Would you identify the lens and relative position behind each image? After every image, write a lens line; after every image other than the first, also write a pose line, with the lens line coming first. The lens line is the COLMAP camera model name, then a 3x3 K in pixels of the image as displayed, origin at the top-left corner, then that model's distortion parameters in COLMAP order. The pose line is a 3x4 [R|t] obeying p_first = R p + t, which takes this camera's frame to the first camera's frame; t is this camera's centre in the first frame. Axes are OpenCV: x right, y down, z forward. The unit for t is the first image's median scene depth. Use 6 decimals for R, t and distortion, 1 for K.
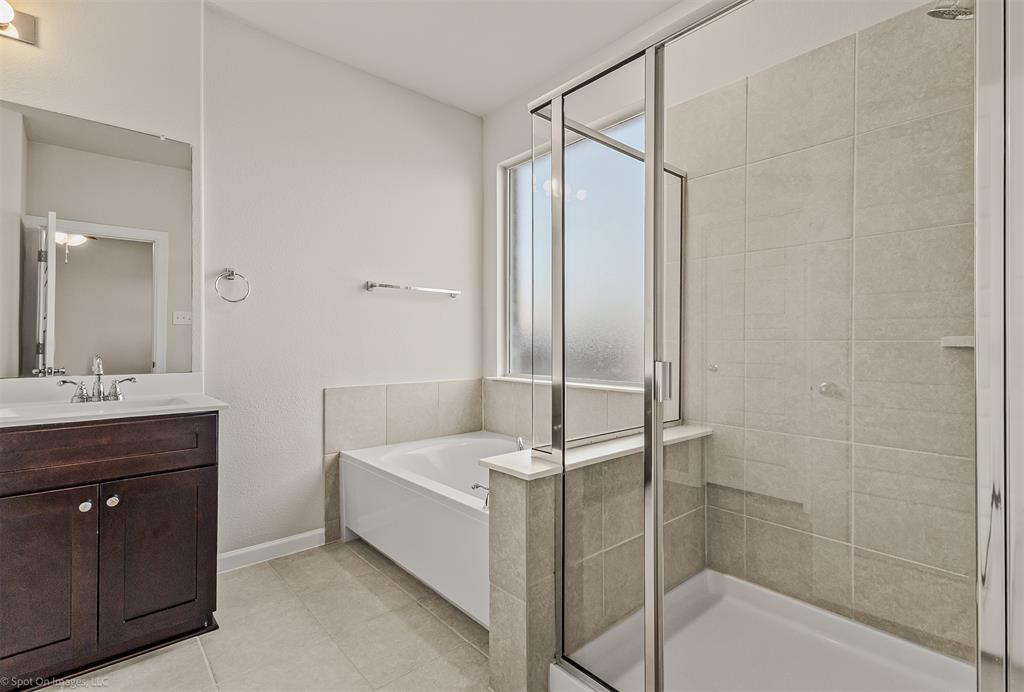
lens RADIAL K [[476.9, 0, 512.0], [0, 476.9, 346.0], [0, 0, 1]] dist [-0.000107, -0.000001]
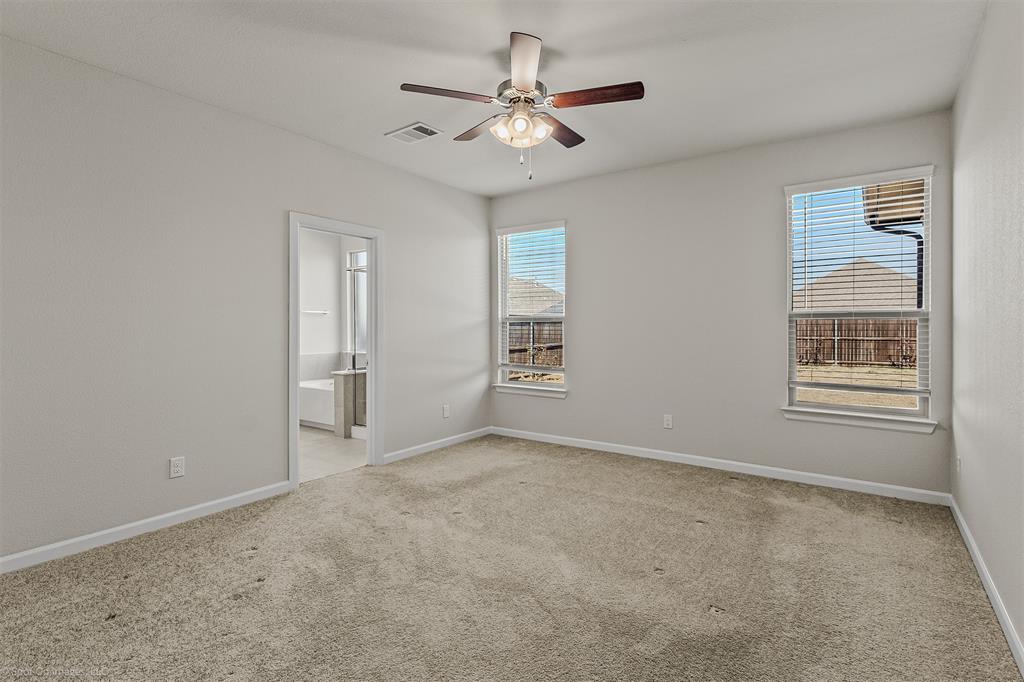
lens RADIAL K [[487.3, 0, 512.0], [0, 487.3, 341.0], [0, 0, 1]] dist [0.000102, 0.000000]
pose [[0.976838, -0.009268, 0.213779, 0.328753], [0.007553, 0.999932, 0.008839, 0.006874], [-0.213846, -0.007020, 0.976842, -1.916829]]
